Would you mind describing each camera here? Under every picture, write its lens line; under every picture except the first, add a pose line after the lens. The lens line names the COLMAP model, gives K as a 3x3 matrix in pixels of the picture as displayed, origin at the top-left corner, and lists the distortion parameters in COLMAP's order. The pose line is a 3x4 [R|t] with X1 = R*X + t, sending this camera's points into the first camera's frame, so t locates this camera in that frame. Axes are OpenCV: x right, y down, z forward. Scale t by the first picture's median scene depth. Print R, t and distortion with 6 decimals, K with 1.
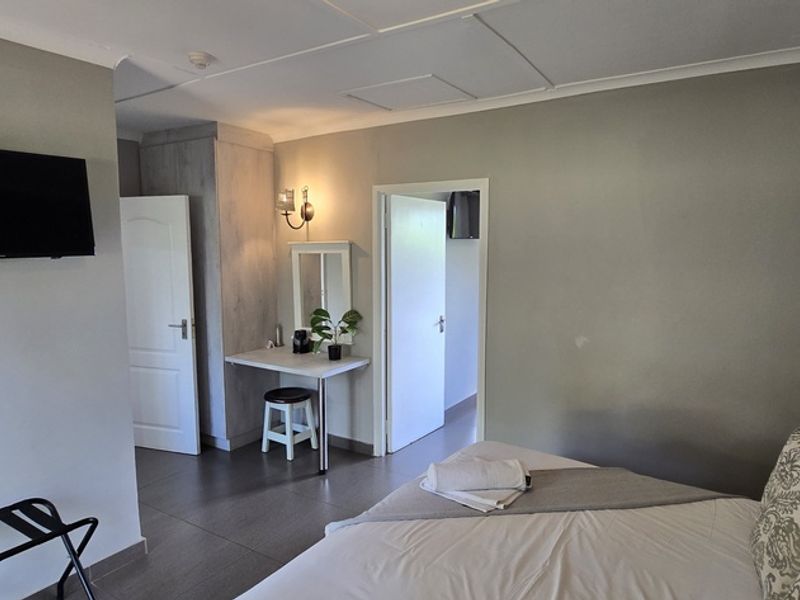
lens RADIAL K [[538.3, 0, 412.3], [0, 538.3, 299.9], [0, 0, 1]] dist [0.006367, 0.004082]
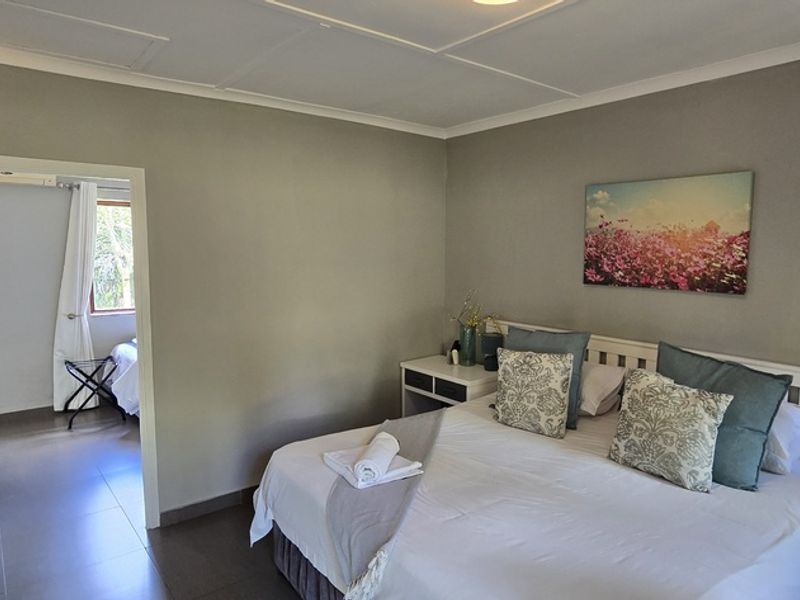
lens RADIAL K [[538.3, 0, 412.3], [0, 538.3, 299.9], [0, 0, 1]] dist [0.006367, 0.004082]
pose [[0.325304, -0.091832, 0.941140, -0.837403], [0.095370, 0.993385, 0.063966, -0.055367], [-0.940788, 0.068948, 0.331910, 0.526059]]
